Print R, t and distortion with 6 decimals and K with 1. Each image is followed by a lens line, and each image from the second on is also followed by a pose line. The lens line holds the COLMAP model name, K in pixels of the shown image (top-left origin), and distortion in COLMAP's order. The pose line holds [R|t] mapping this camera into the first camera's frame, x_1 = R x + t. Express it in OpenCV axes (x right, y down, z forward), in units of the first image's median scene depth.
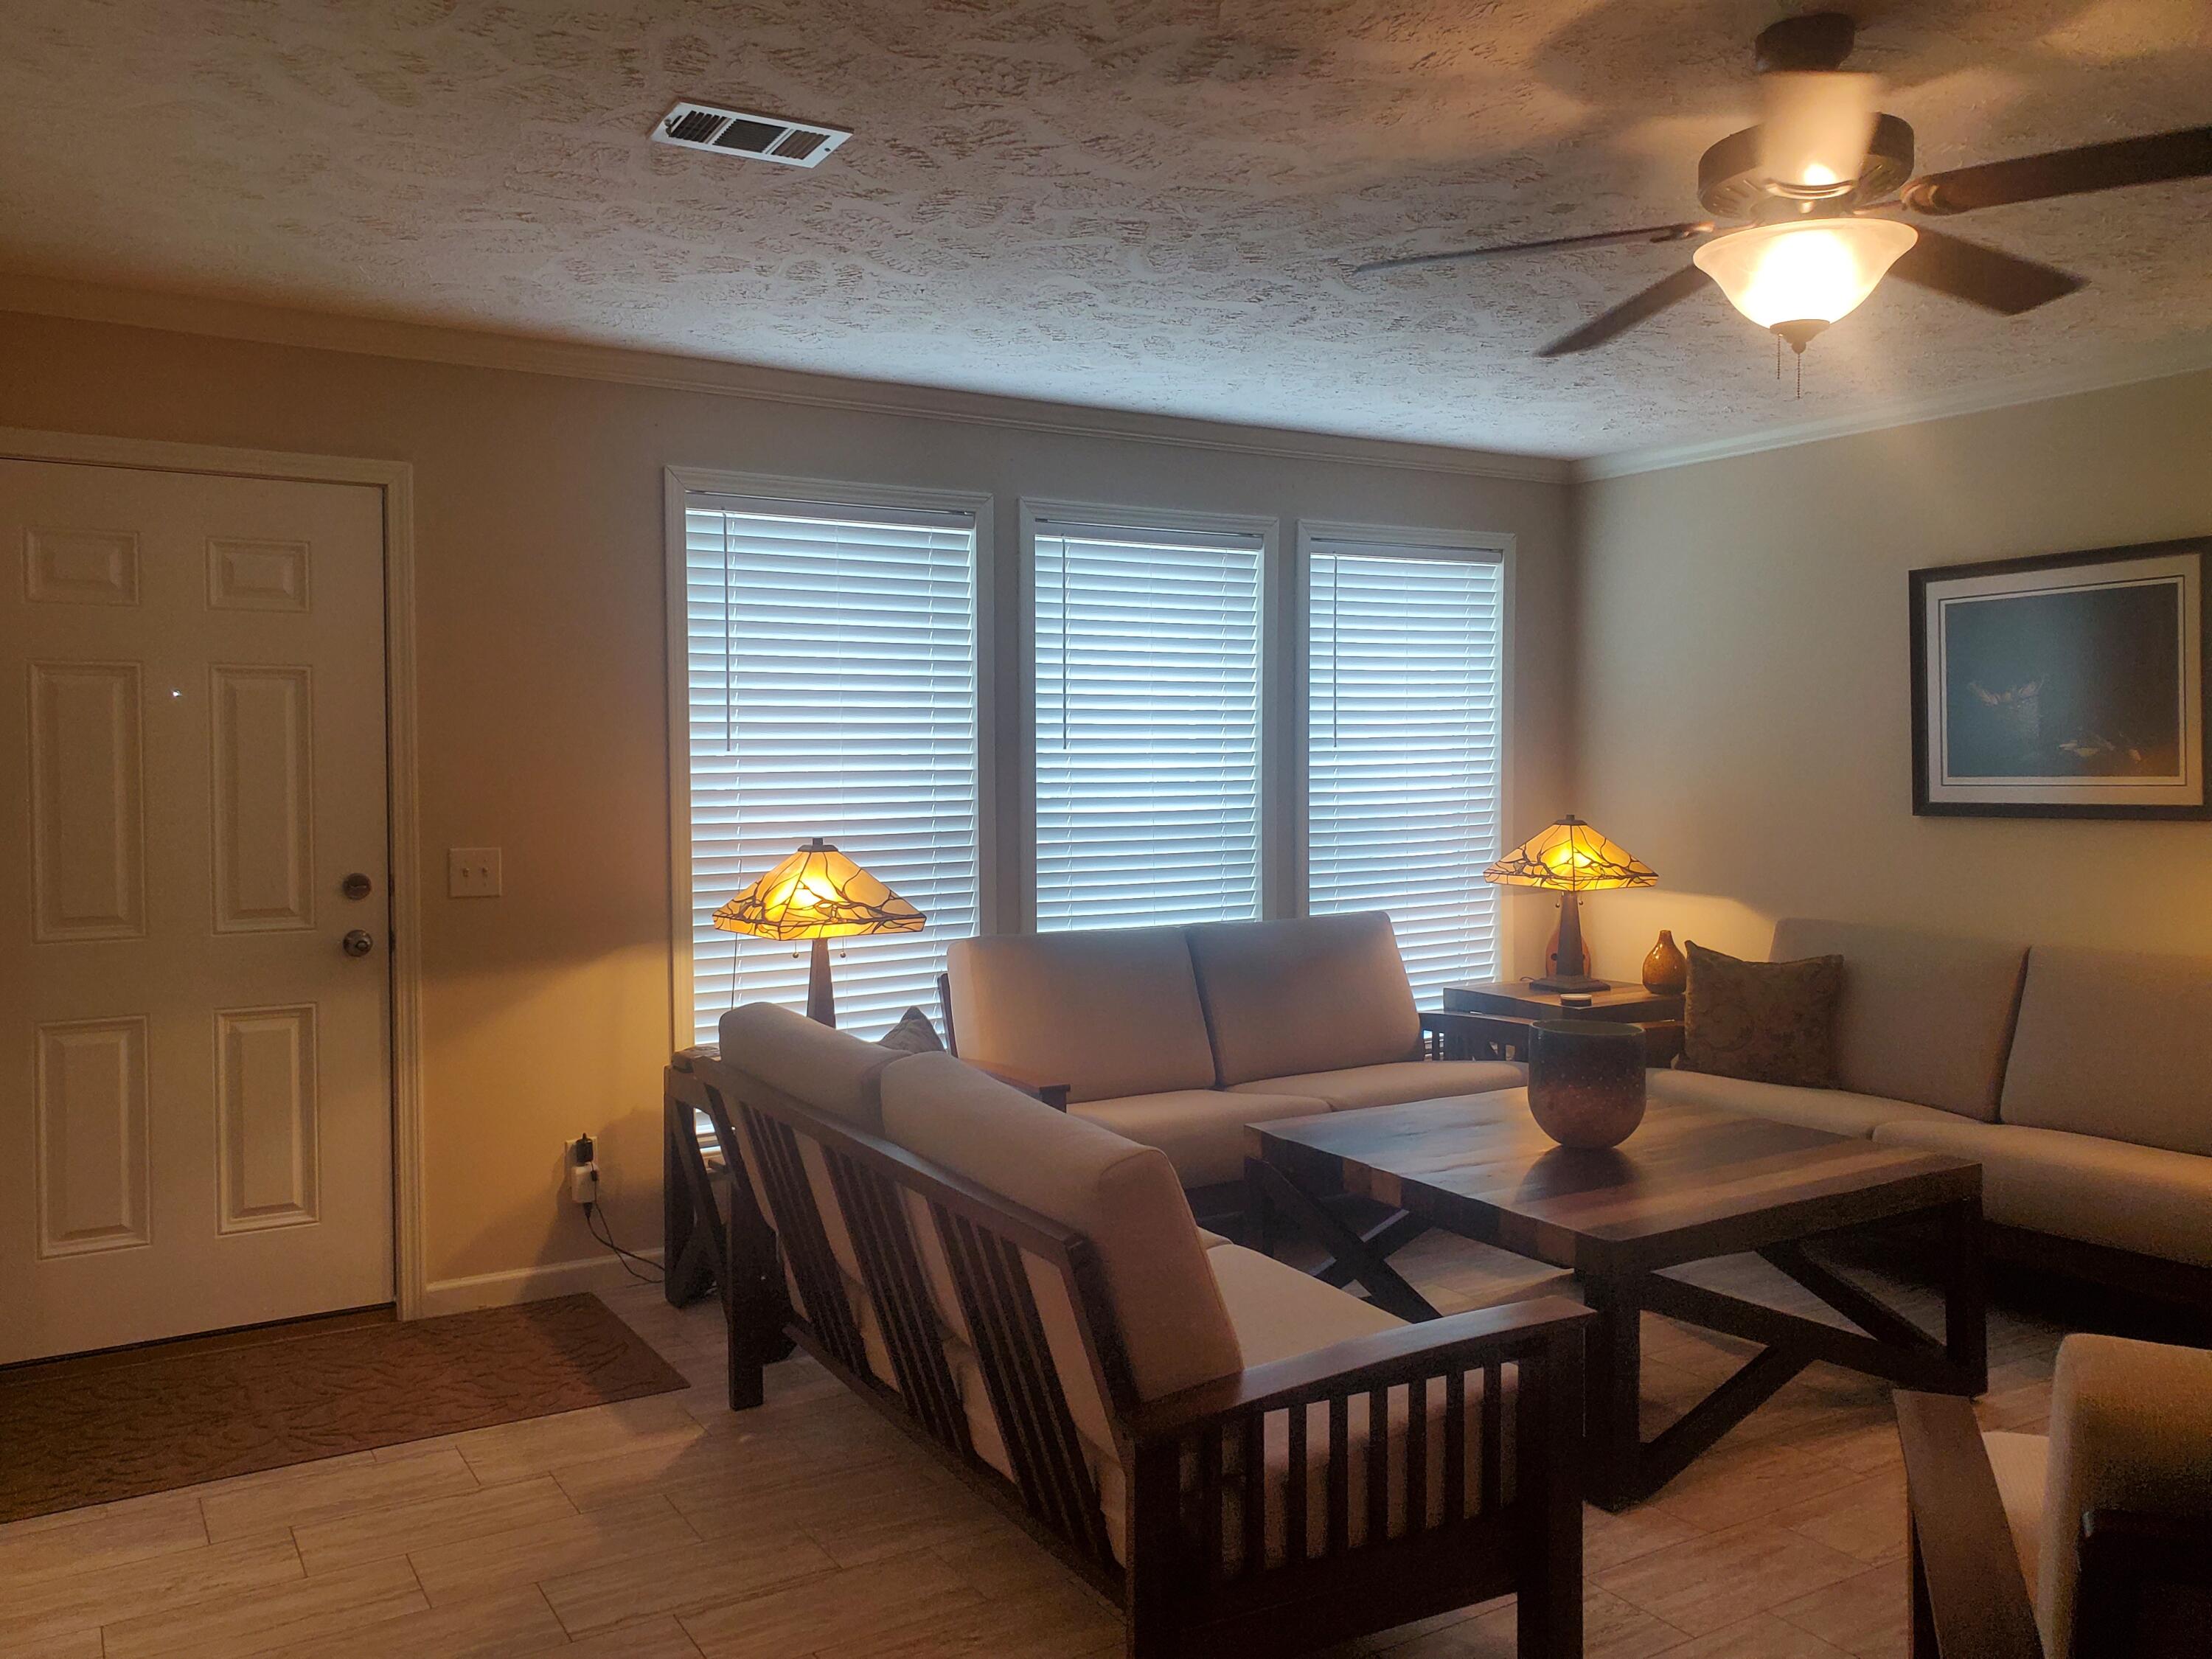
lens RADIAL K [[1737.2, 0, 1106.0], [0, 1737.2, 829.5], [0, 0, 1]] dist [0.189210, -0.383481]
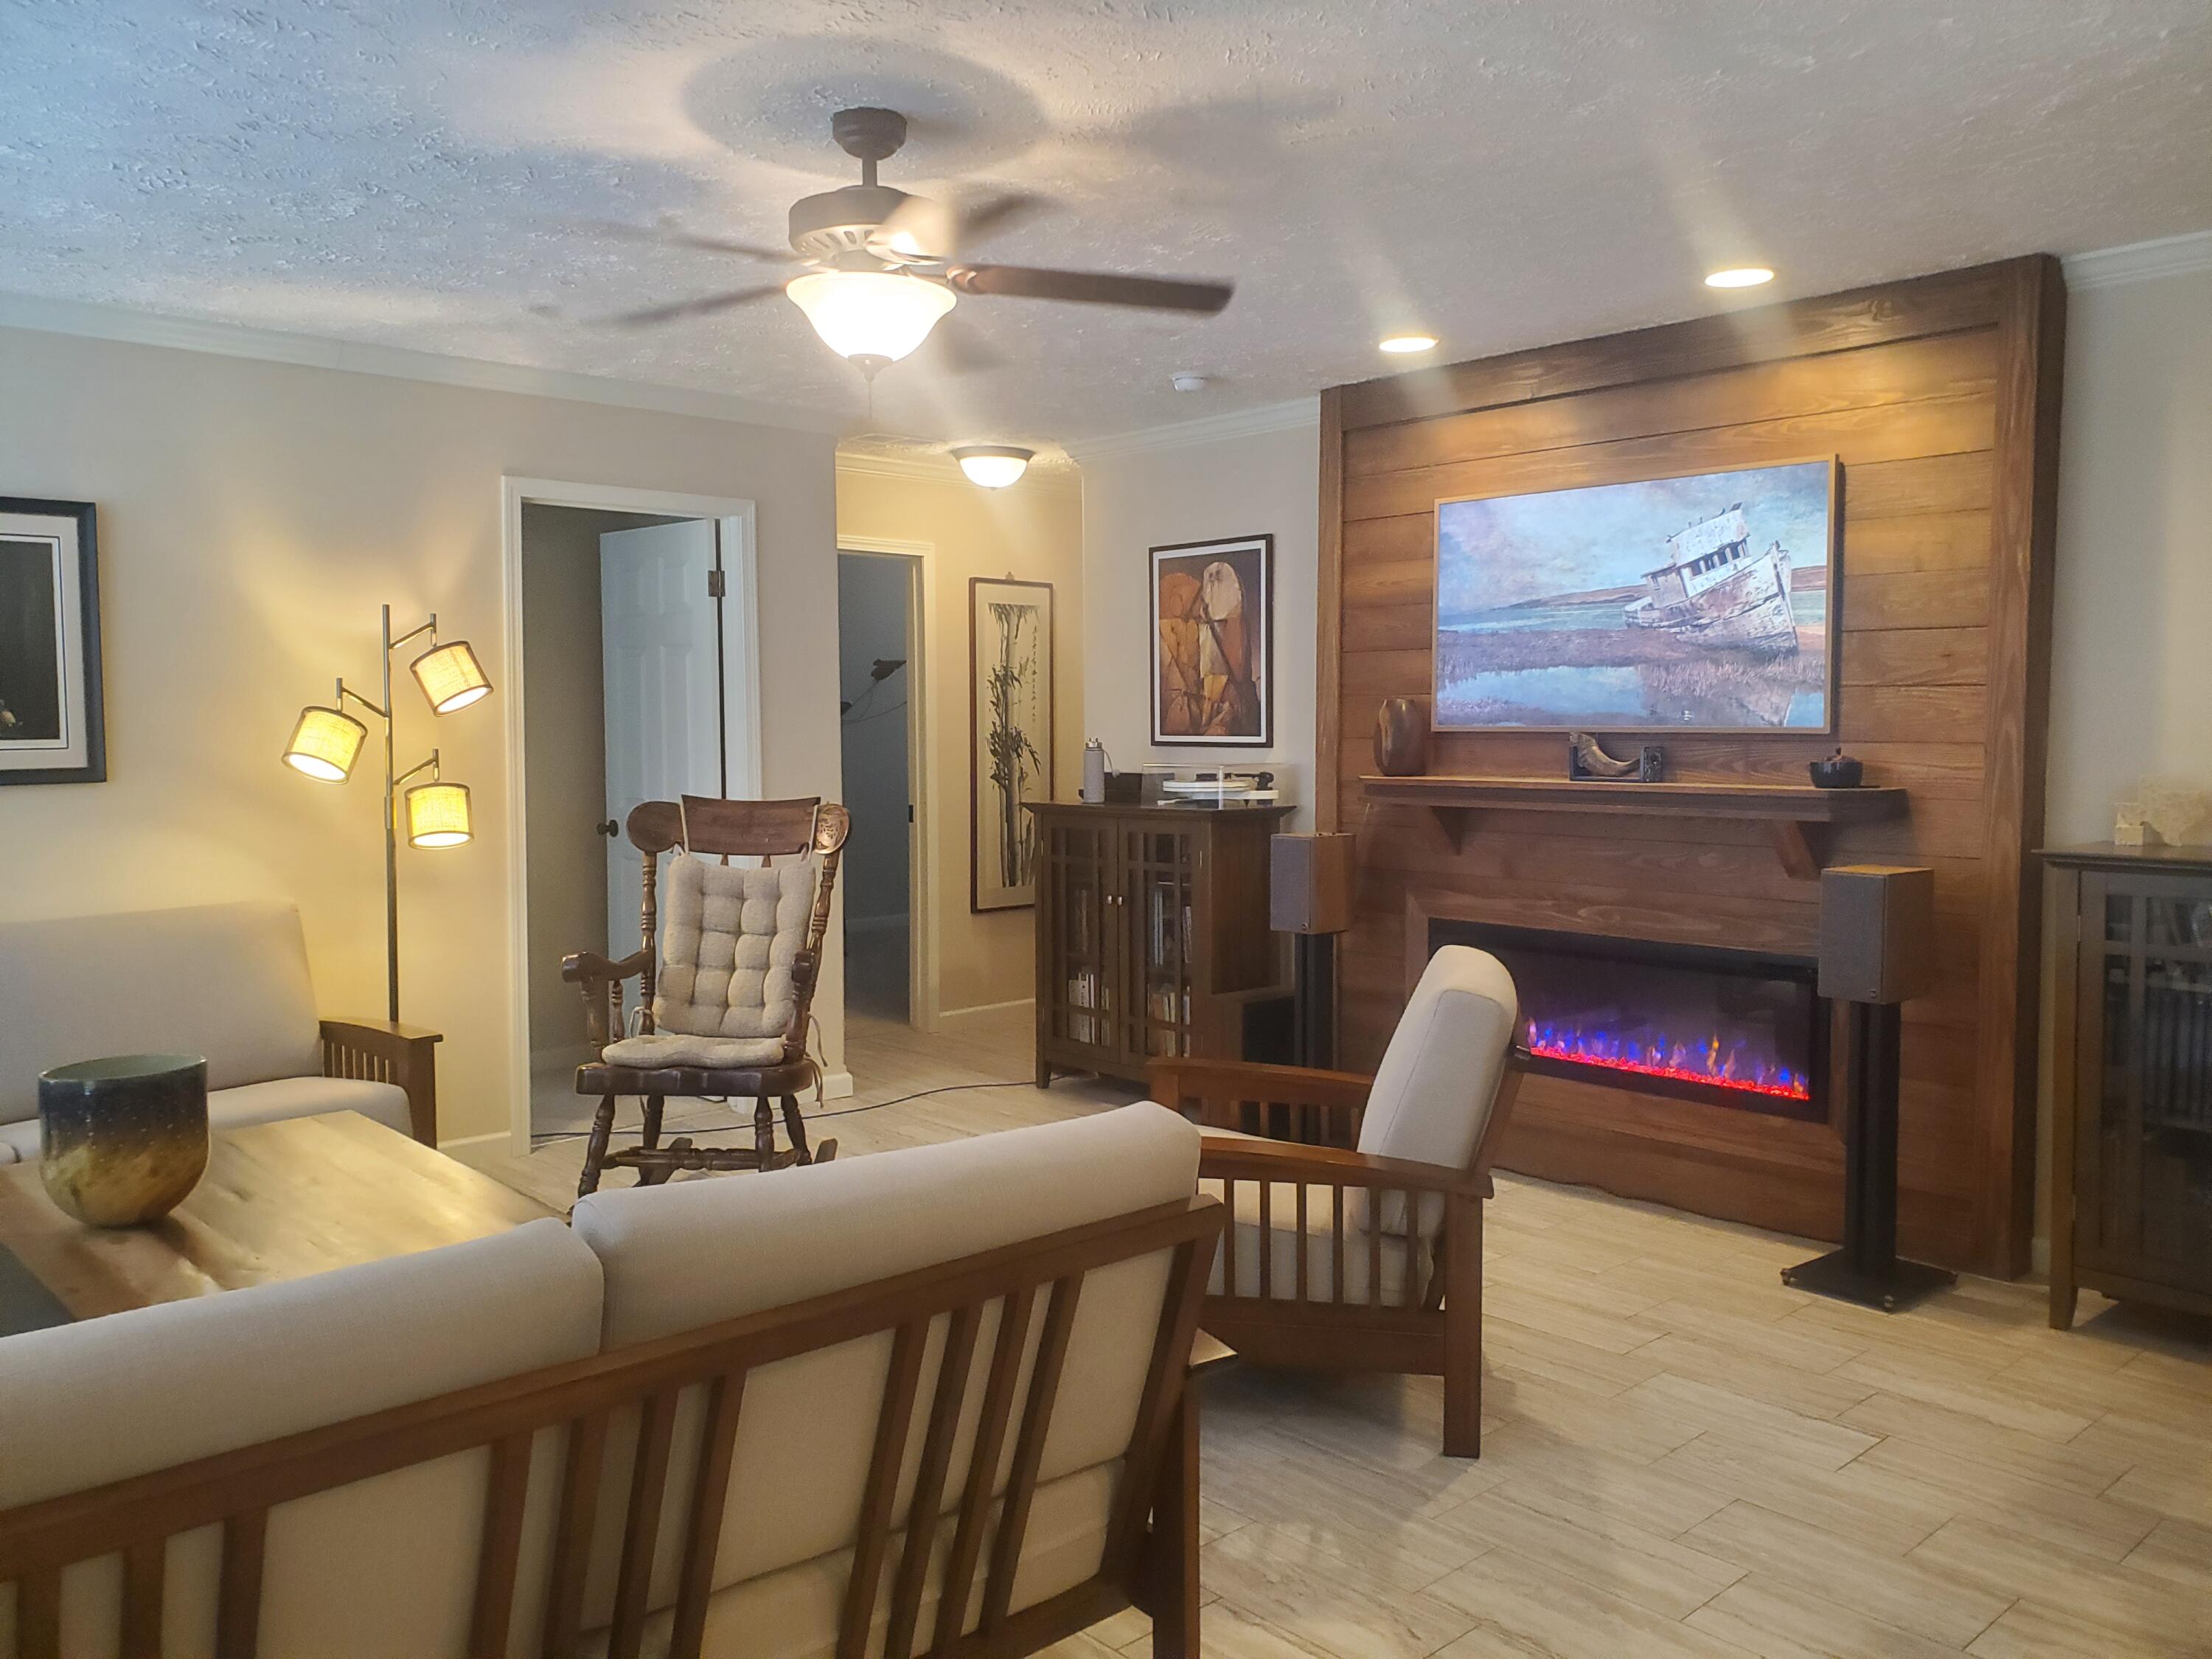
lens RADIAL K [[1720.0, 0, 1106.0], [0, 1720.0, 829.5], [0, 0, 1]] dist [-0.000773, -0.003534]
pose [[-0.190699, -0.054392, 0.980140, -0.523812], [0.039106, 0.997250, 0.062950, -0.019685], [-0.980869, 0.050334, -0.188048, 0.702075]]
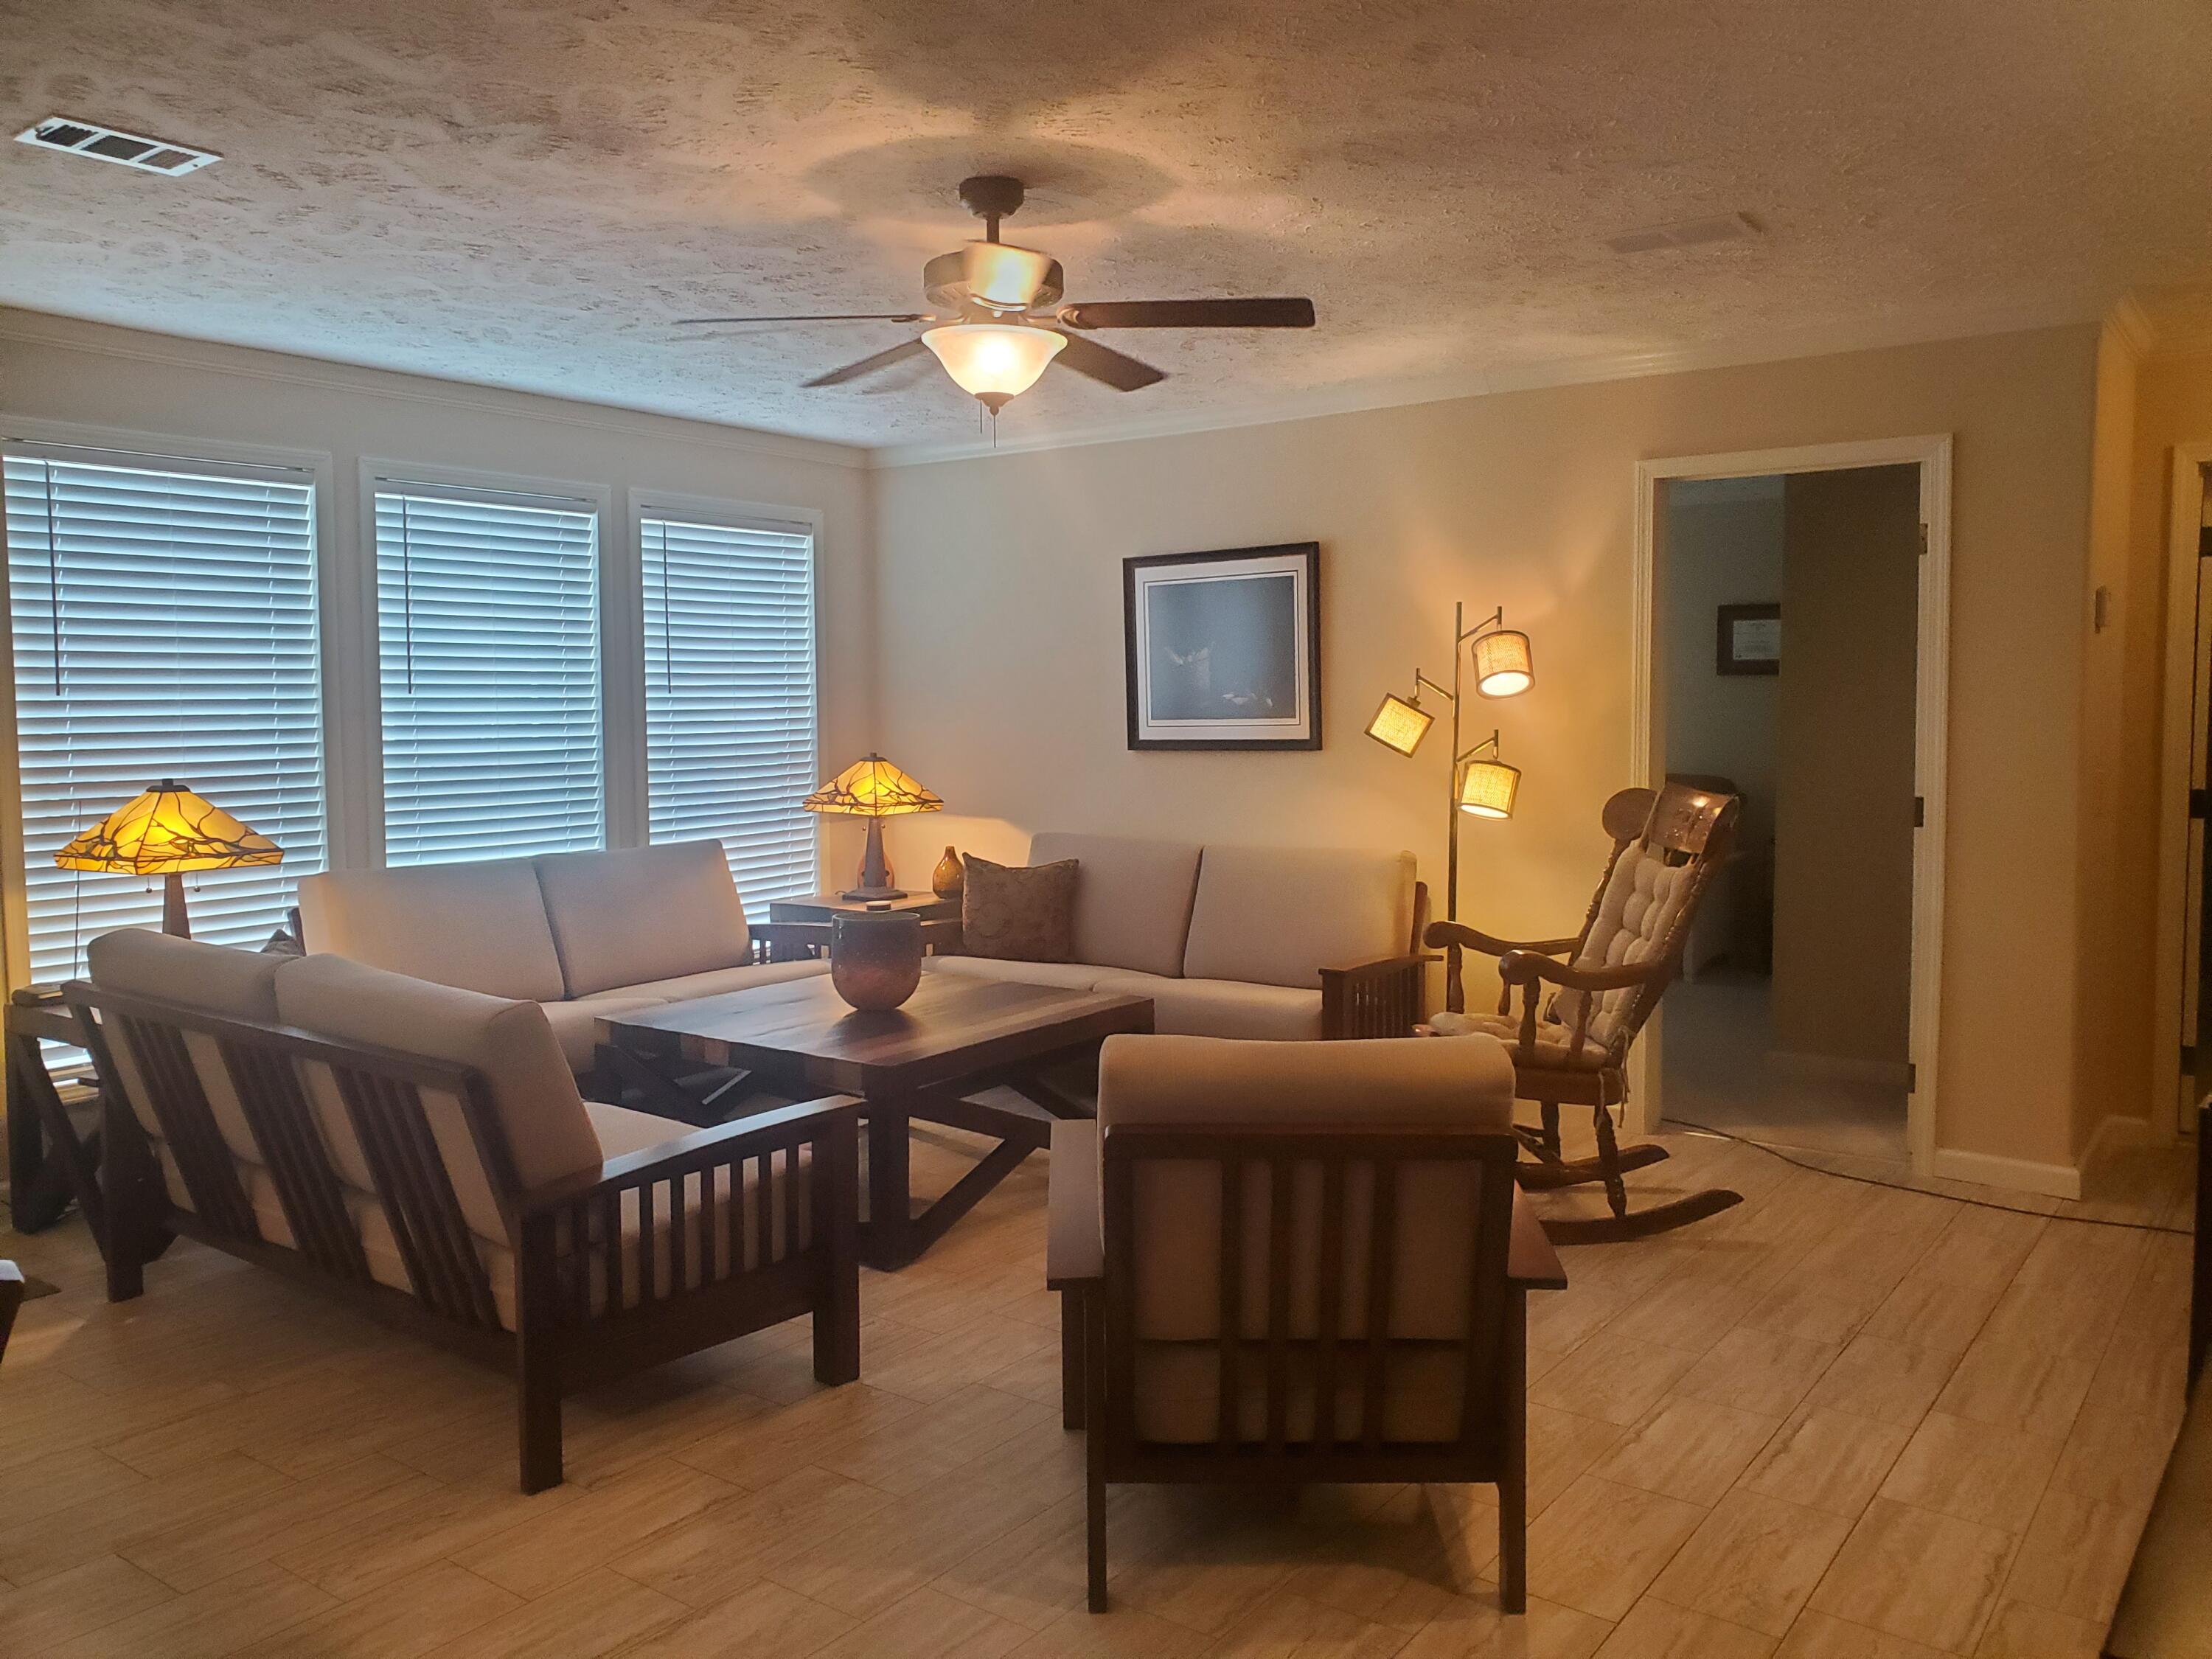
lens RADIAL K [[1707.7, 0, 1082.4], [0, 1707.7, 824.4], [0, 0, 1]] dist [0.021979, -0.026689]
pose [[0.933947, -0.024706, 0.356556, -0.022826], [0.014371, 0.999397, 0.031608, 0.009072], [-0.357122, -0.024396, 0.933739, -0.190504]]
